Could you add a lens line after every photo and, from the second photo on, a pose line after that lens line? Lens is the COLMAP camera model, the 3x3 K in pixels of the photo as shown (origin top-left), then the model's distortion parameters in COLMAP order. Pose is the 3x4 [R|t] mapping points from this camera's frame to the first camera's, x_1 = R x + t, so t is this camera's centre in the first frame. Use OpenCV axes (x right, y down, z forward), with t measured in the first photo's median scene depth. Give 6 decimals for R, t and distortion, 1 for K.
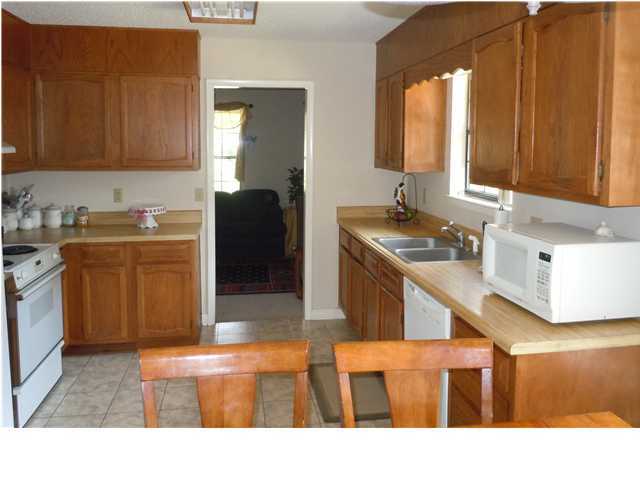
lens RADIAL K [[538.9, 0, 319.8], [0, 538.9, 241.0], [0, 0, 1]] dist [-0.002885, -0.023163]
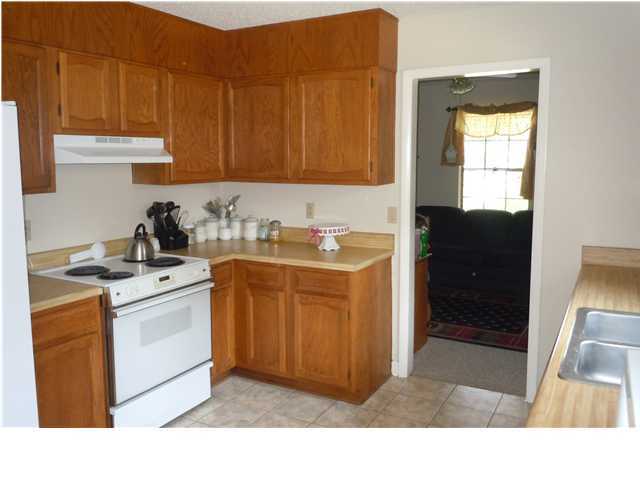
lens RADIAL K [[538.9, 0, 319.2], [0, 538.9, 236.6], [0, 0, 1]] dist [-0.002885, -0.023163]
pose [[0.784415, 0.083354, -0.614610, 0.204335], [-0.101467, 0.994824, 0.005417, -0.050803], [0.611880, 0.058113, 0.788813, 0.320923]]
